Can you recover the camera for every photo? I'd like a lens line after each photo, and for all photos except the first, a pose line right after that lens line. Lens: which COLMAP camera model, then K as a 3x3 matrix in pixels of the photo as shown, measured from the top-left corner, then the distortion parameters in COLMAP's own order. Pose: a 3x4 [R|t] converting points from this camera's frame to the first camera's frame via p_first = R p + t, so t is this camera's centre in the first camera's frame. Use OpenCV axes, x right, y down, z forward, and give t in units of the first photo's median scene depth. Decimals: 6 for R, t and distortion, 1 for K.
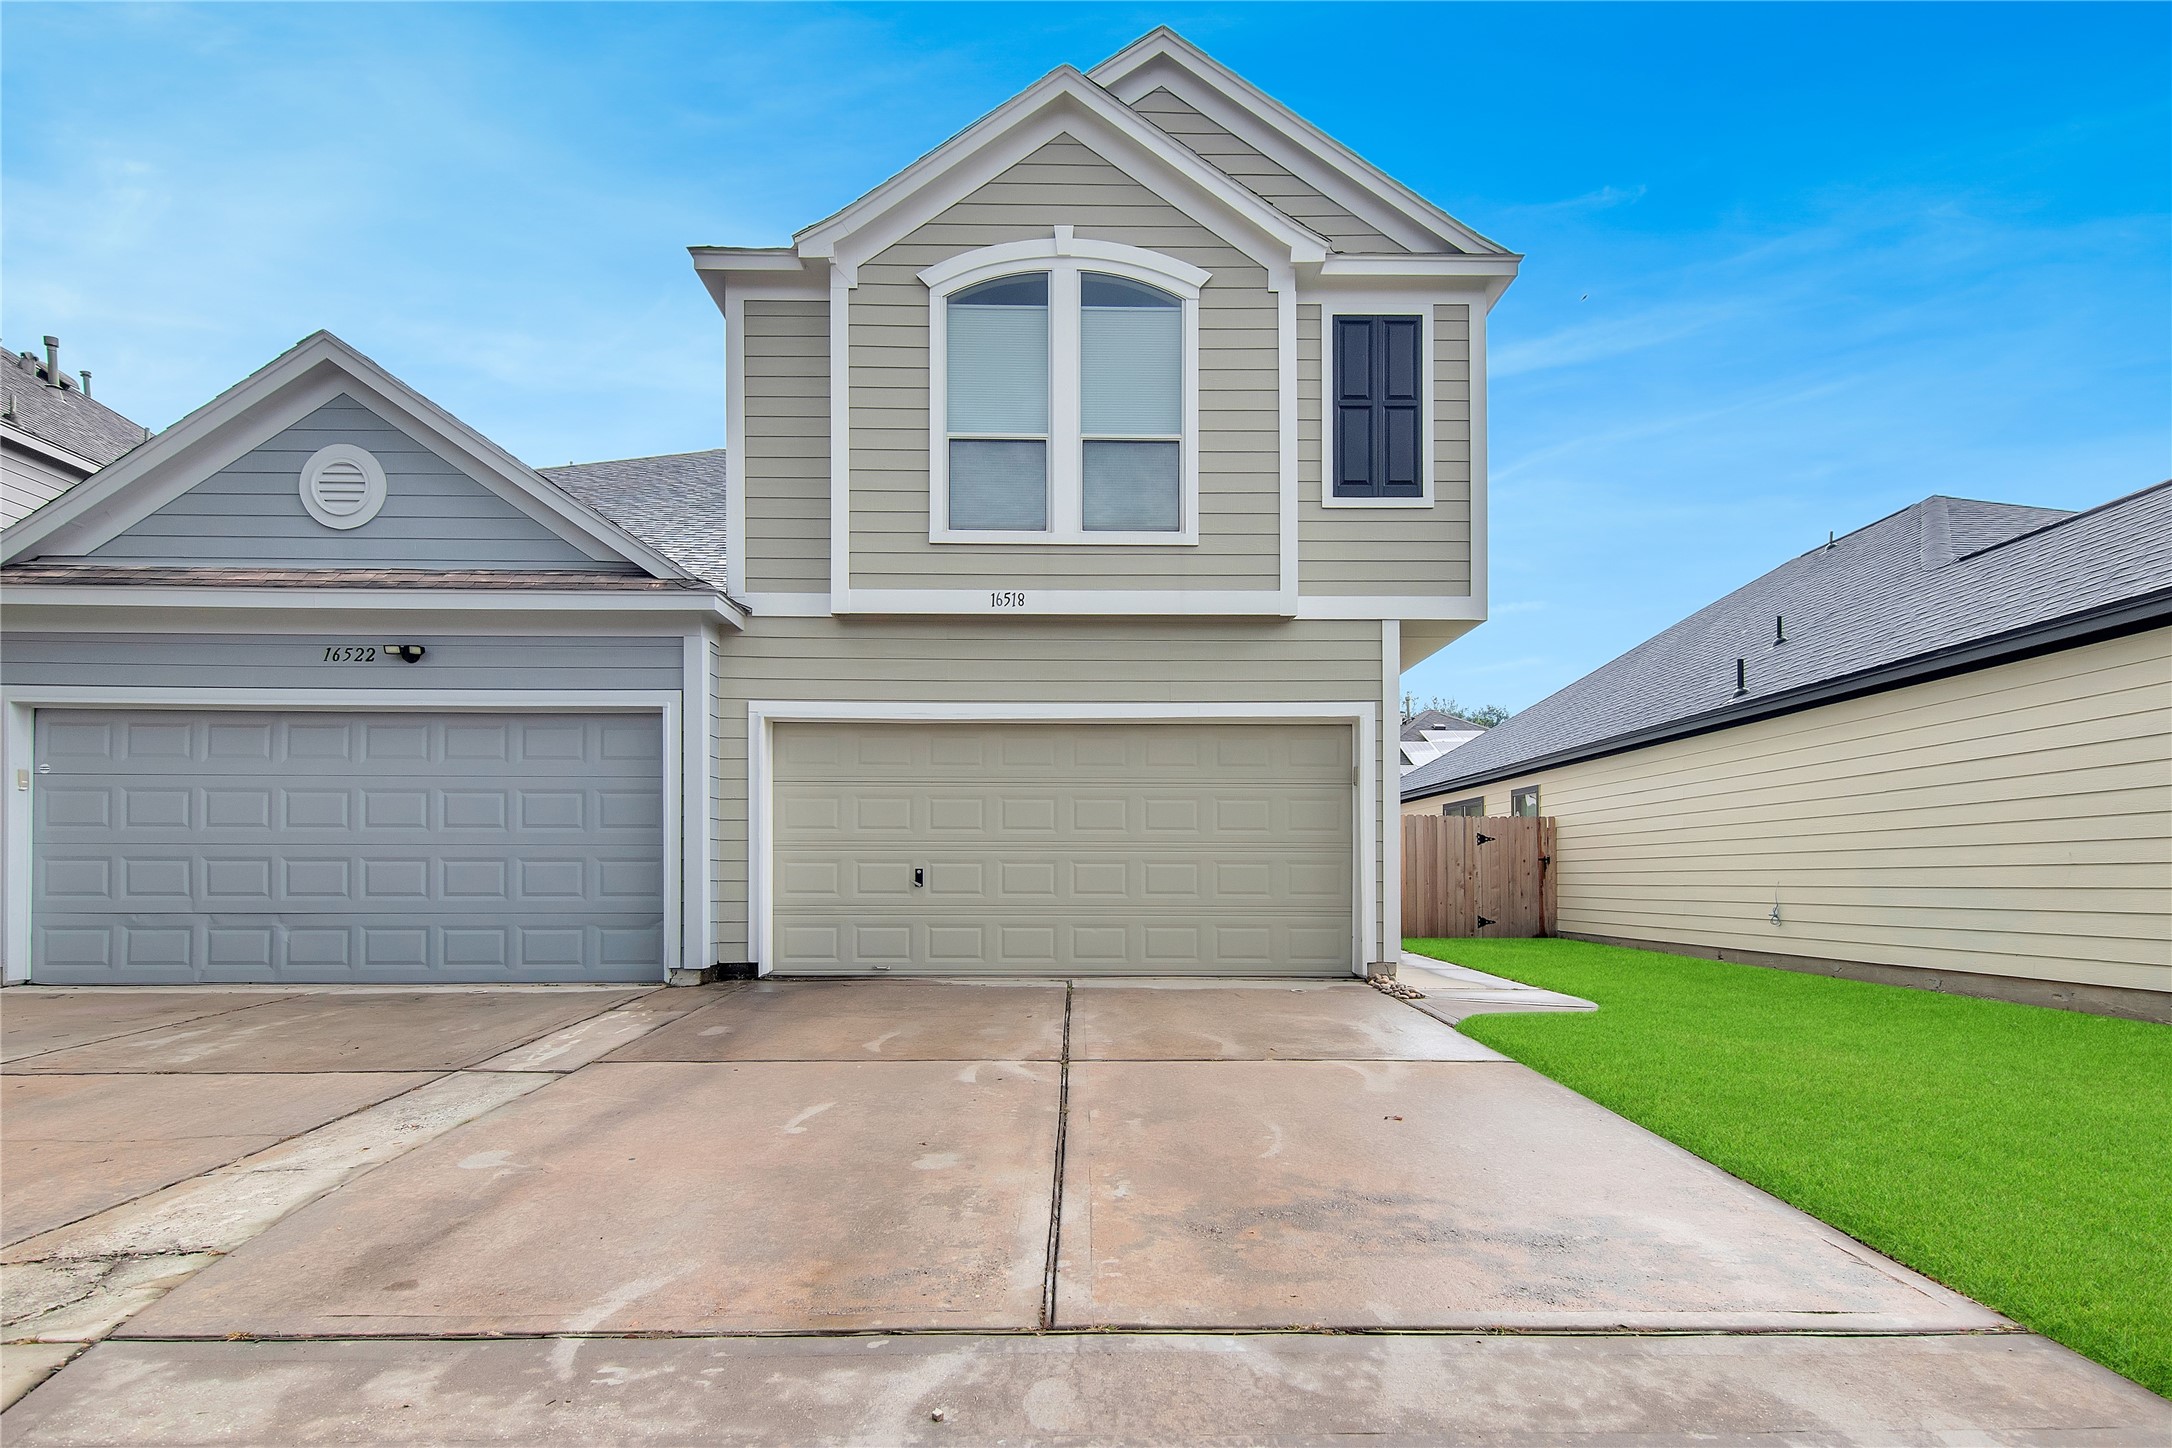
lens RADIAL K [[1106.8, 0, 1083.1], [0, 1106.8, 691.6], [0, 0, 1]] dist [0.009746, -0.001127]
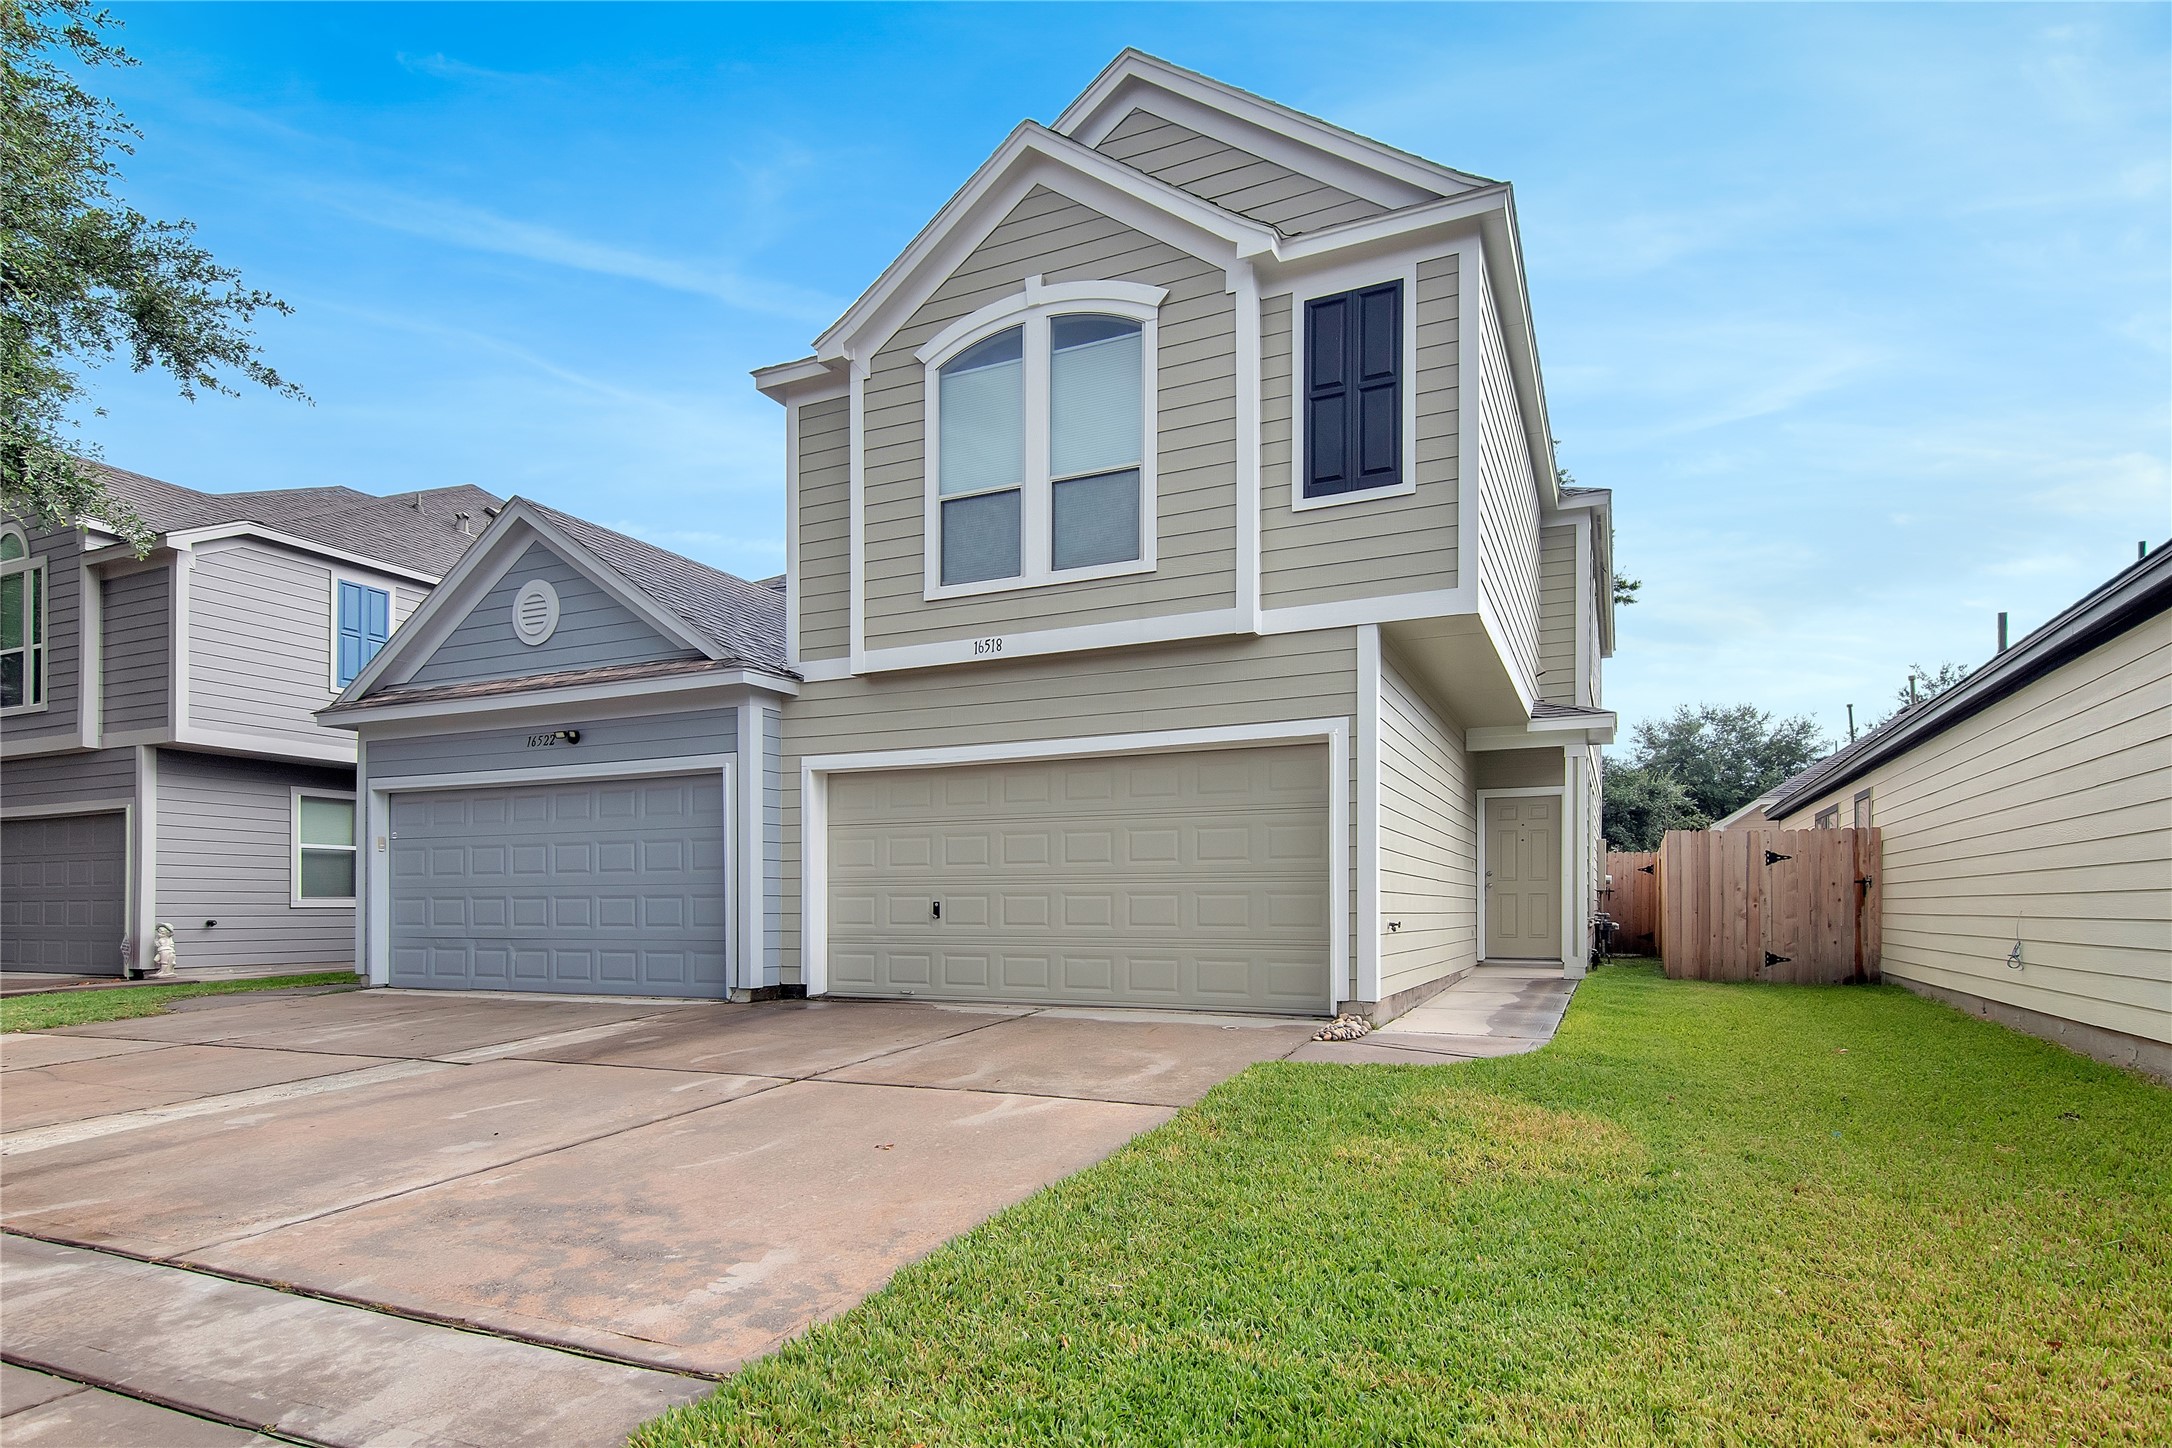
lens RADIAL K [[1117.6, 0, 1086.0], [0, 1117.6, 724.0], [0, 0, 1]] dist [0.008098, 0.000076]
pose [[0.905540, -0.073074, -0.417921, 0.448661], [0.075739, 0.997075, -0.010231, 0.008436], [0.417447, -0.022388, 0.908426, 0.070260]]
